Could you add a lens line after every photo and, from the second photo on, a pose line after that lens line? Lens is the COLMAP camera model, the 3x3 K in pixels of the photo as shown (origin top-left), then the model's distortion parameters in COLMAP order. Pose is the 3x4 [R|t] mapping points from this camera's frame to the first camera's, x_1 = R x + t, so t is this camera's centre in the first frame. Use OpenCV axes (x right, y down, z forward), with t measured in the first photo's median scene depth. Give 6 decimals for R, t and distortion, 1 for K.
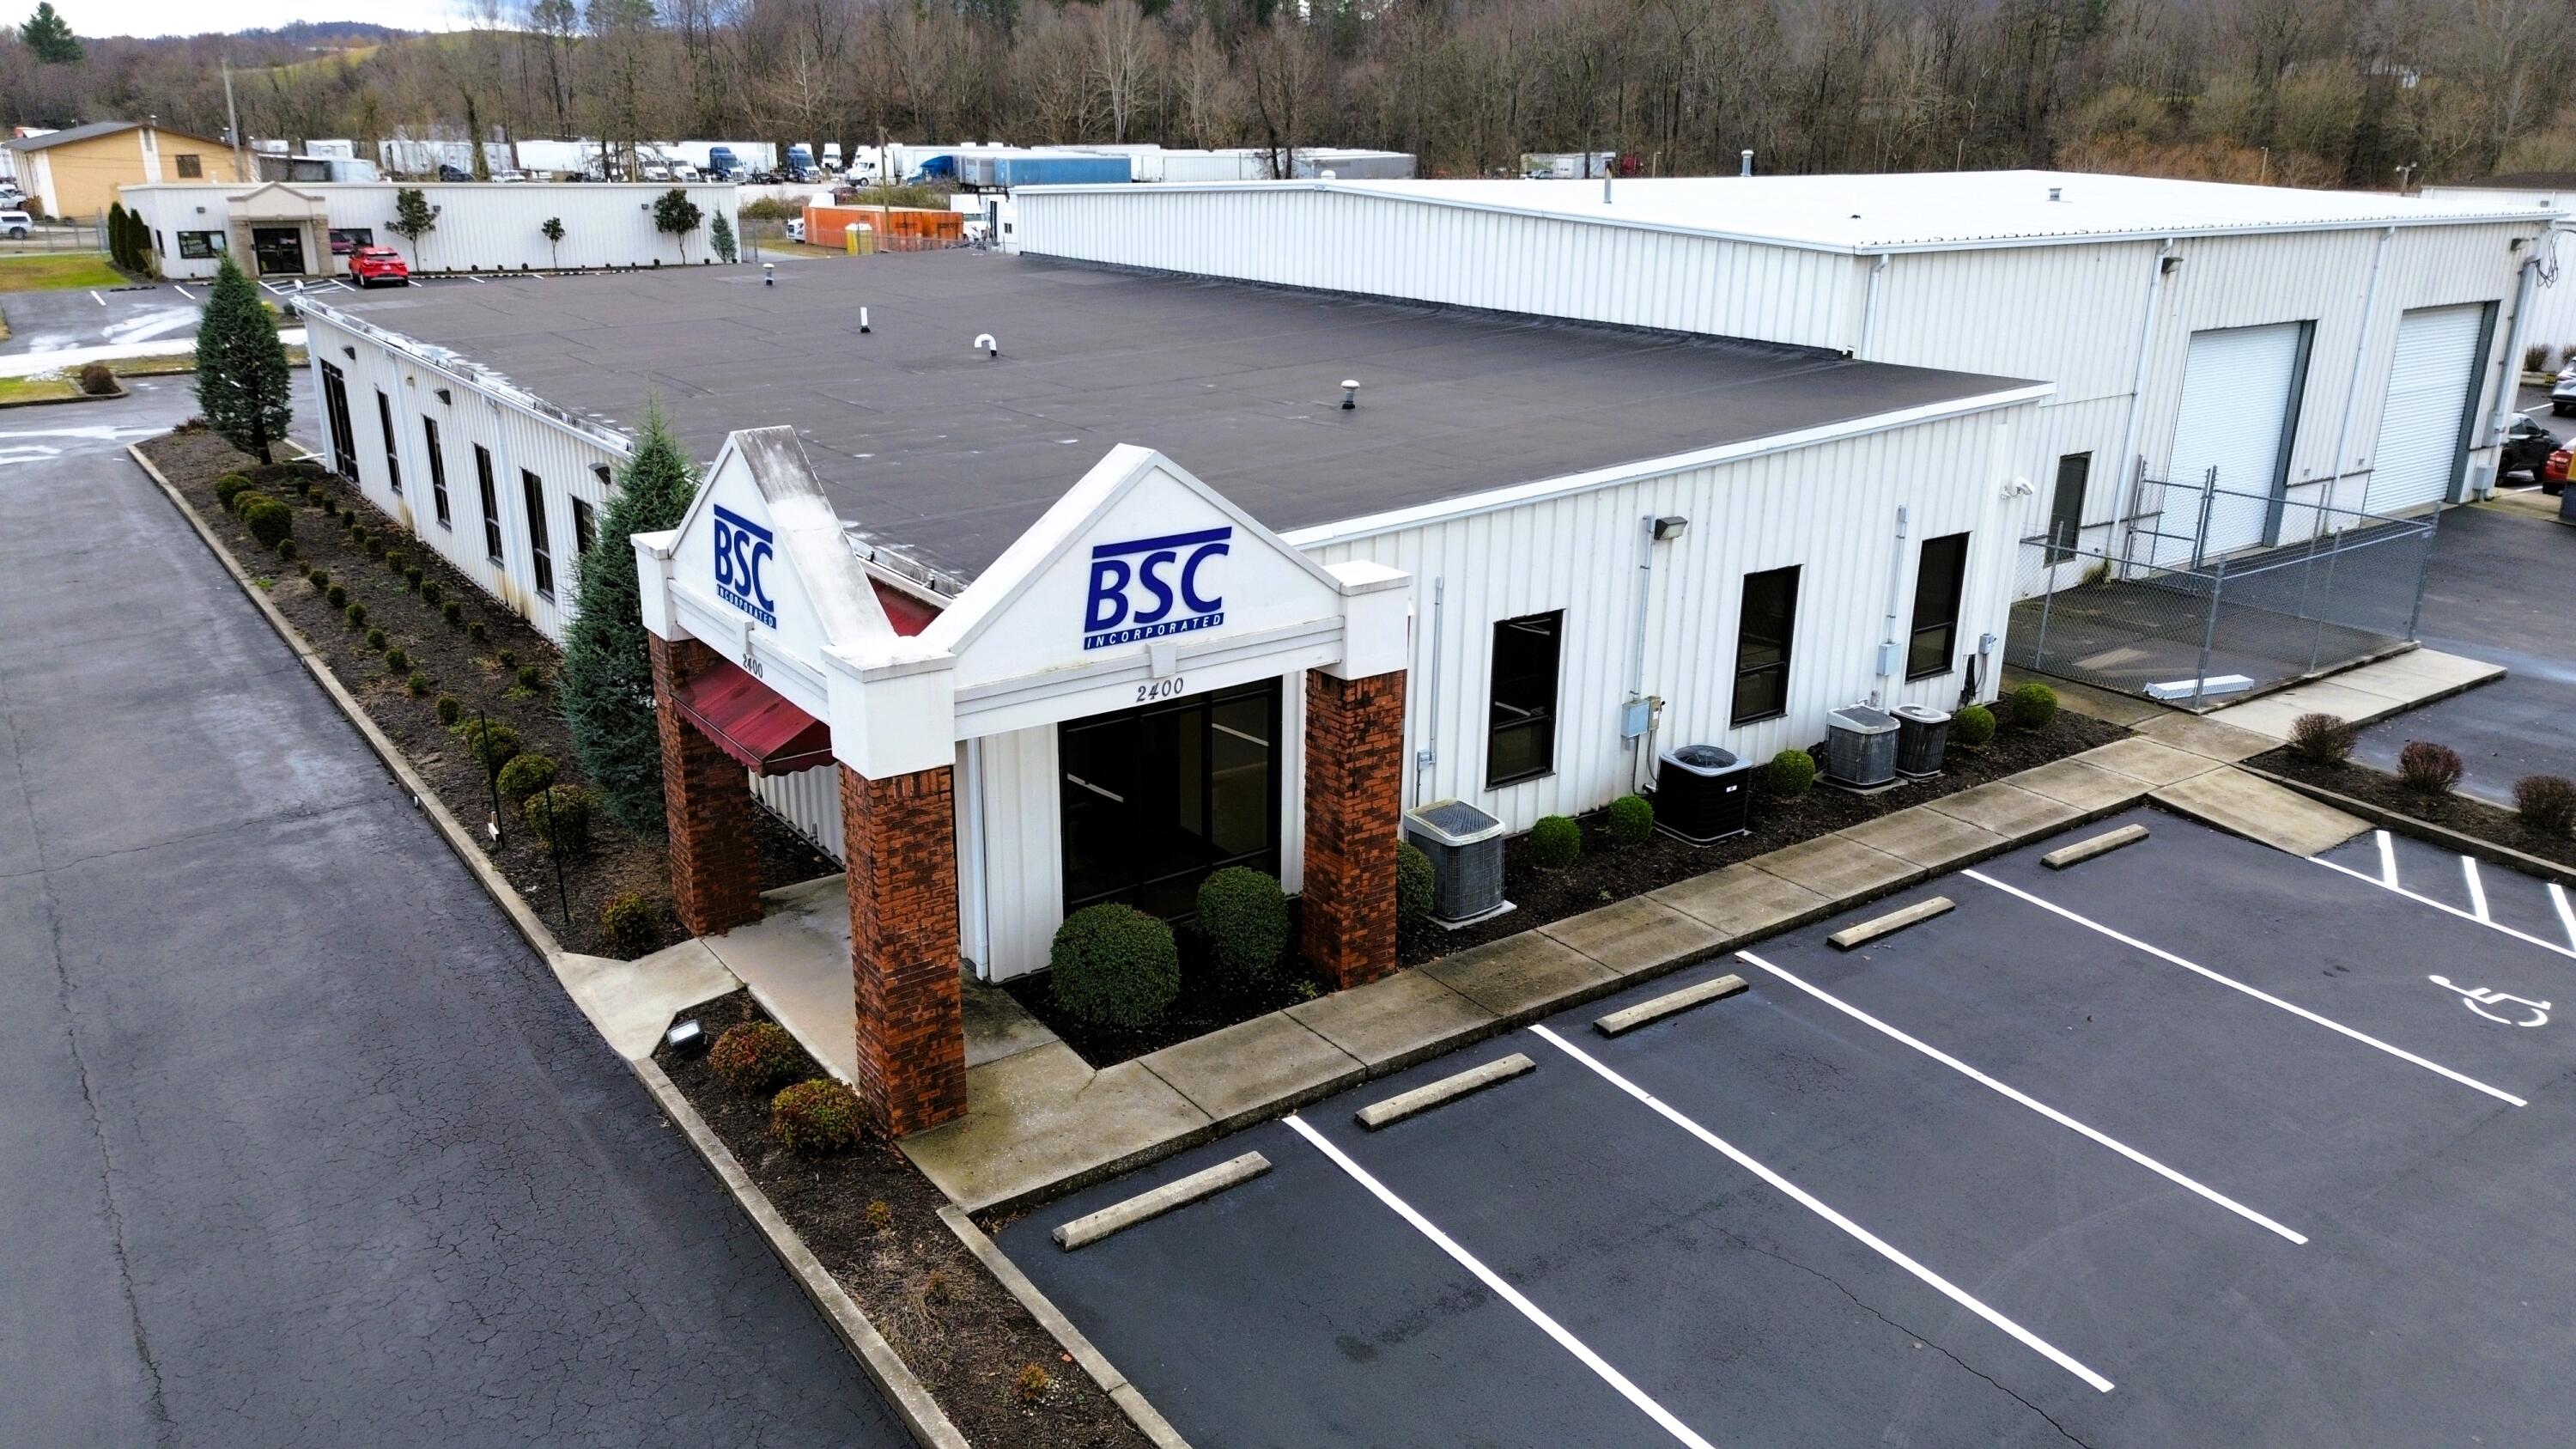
lens RADIAL K [[1850.8, 0, 1312.7], [0, 1850.8, 713.7], [0, 0, 1]] dist [0.011639, -0.003521]
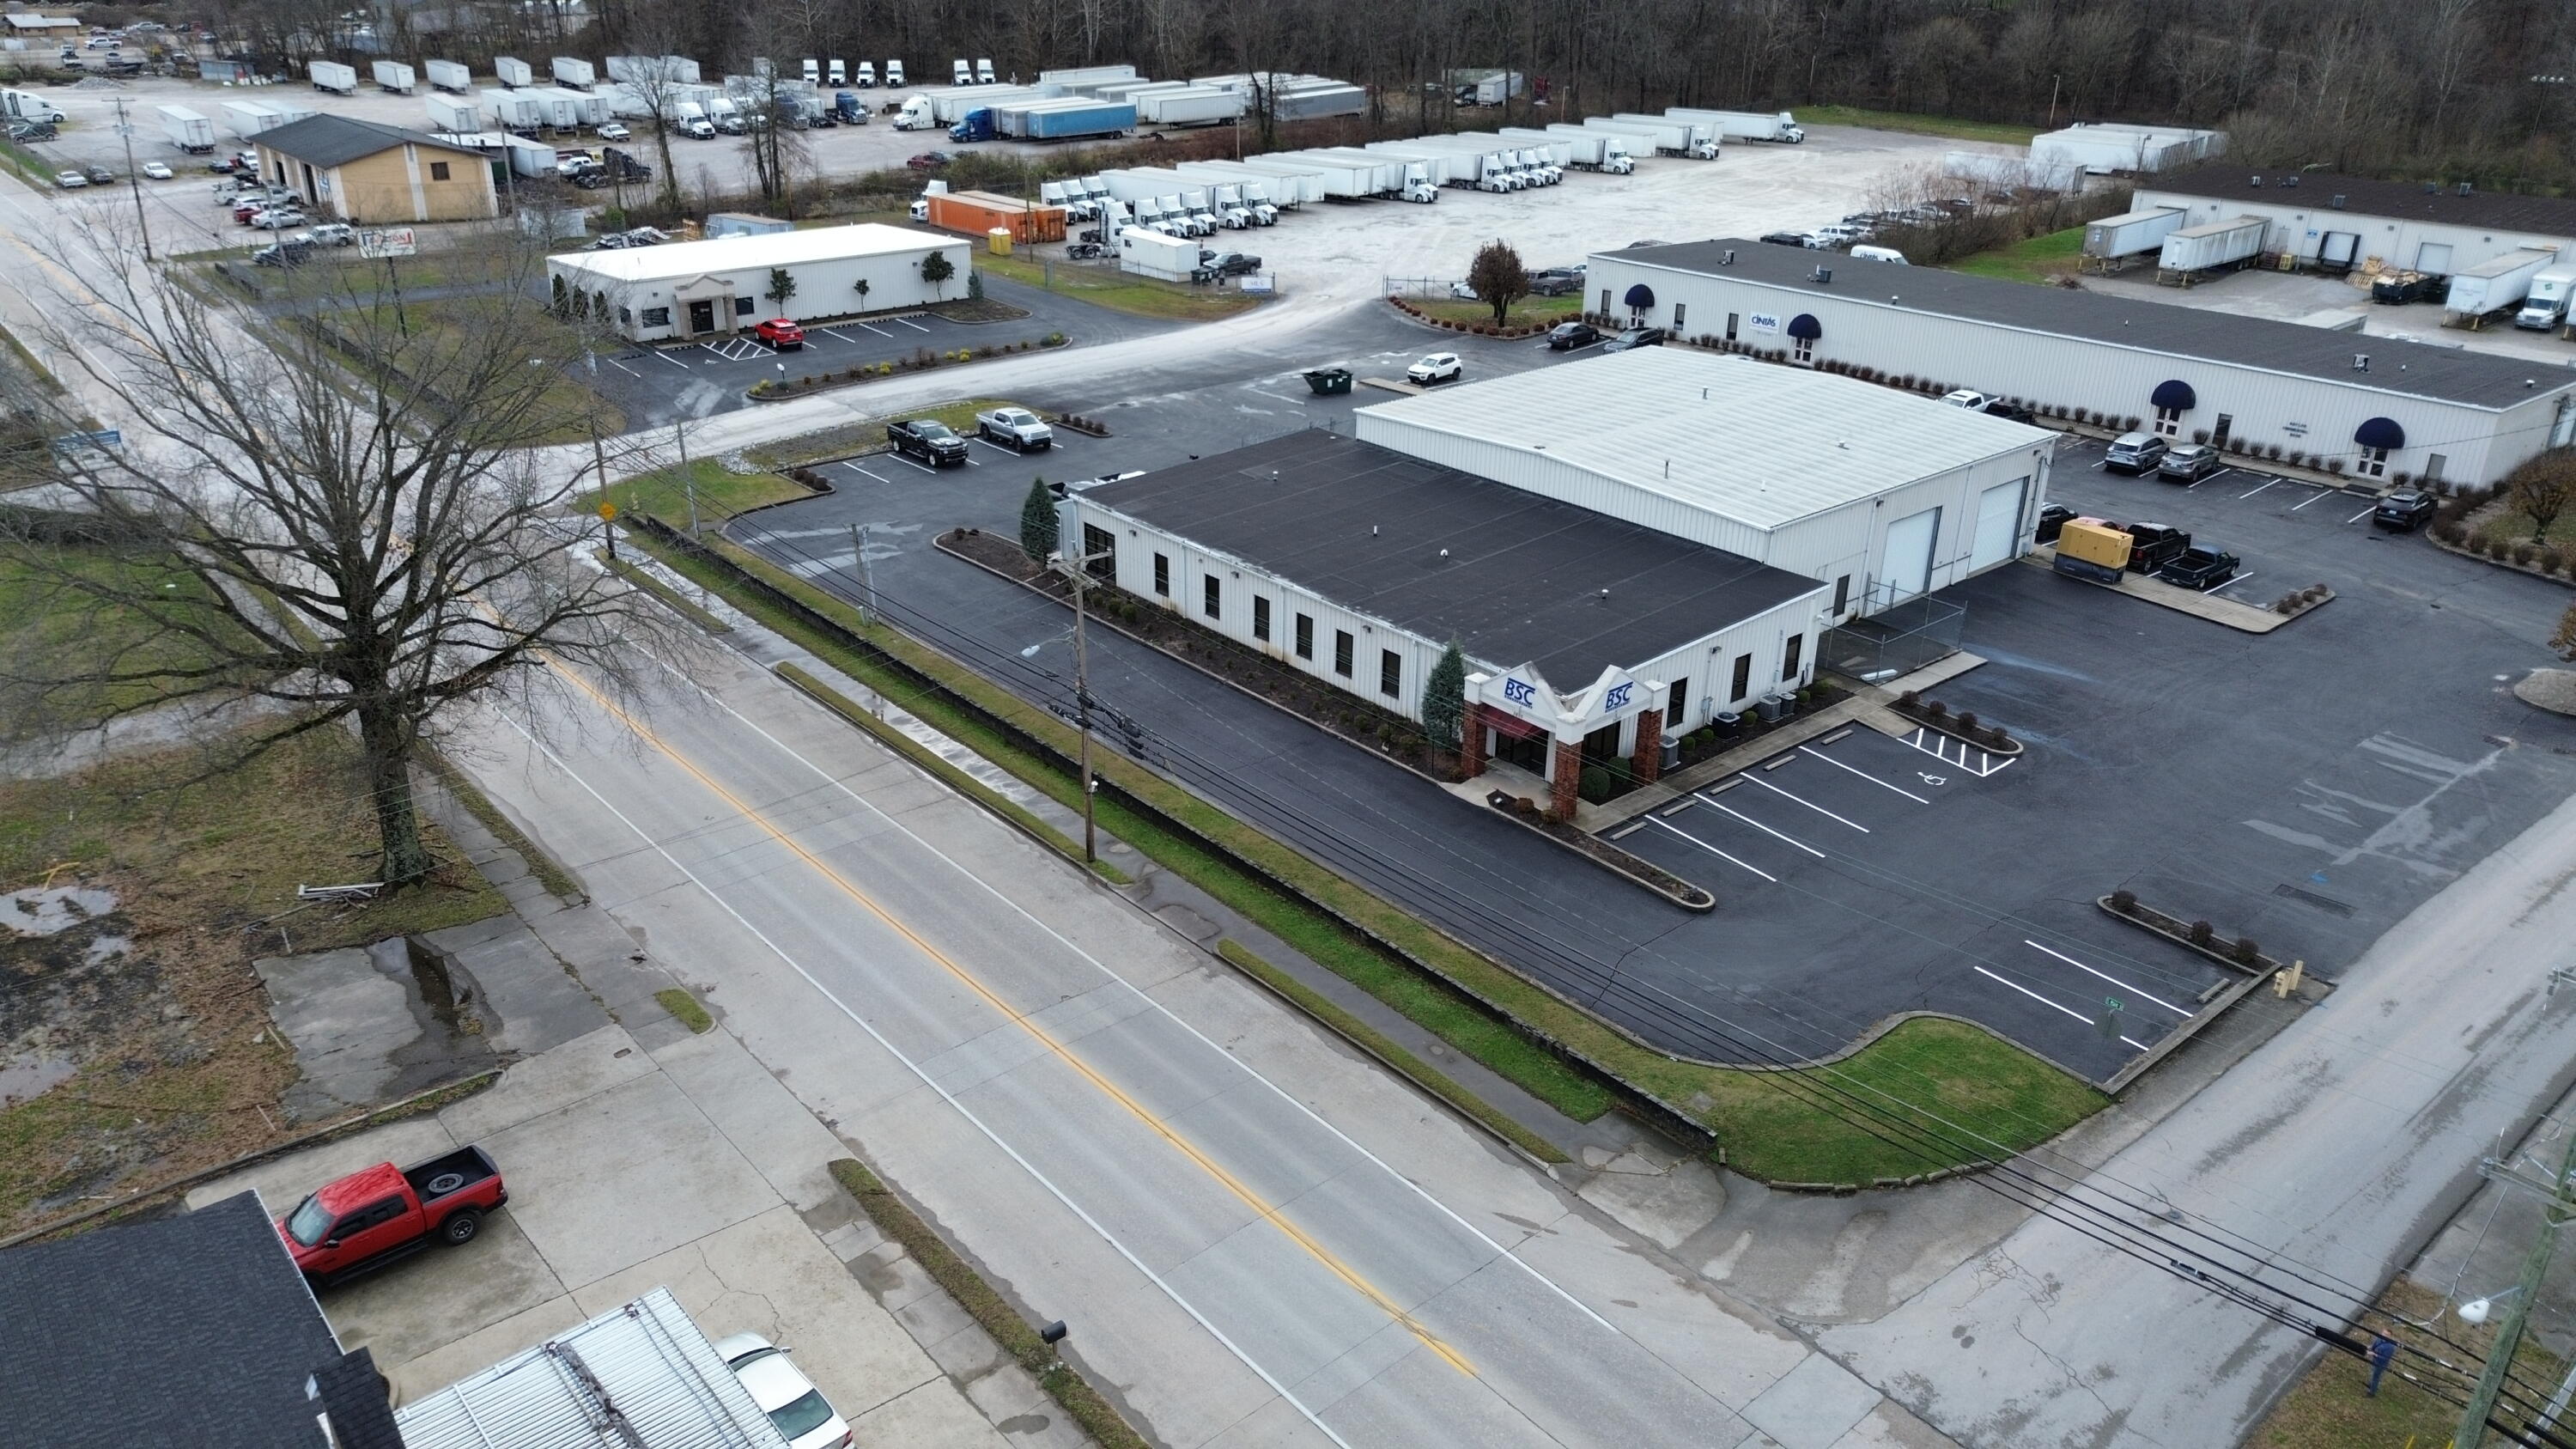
lens RADIAL K [[1850.8, 0, 1263.3], [0, 1850.8, 728.8], [0, 0, 1]] dist [0.011639, -0.003521]
pose [[0.998394, -0.030597, 0.047673, -0.735778], [0.024668, 0.992426, 0.120343, -0.350816], [-0.050994, -0.118974, 0.991587, -2.152167]]
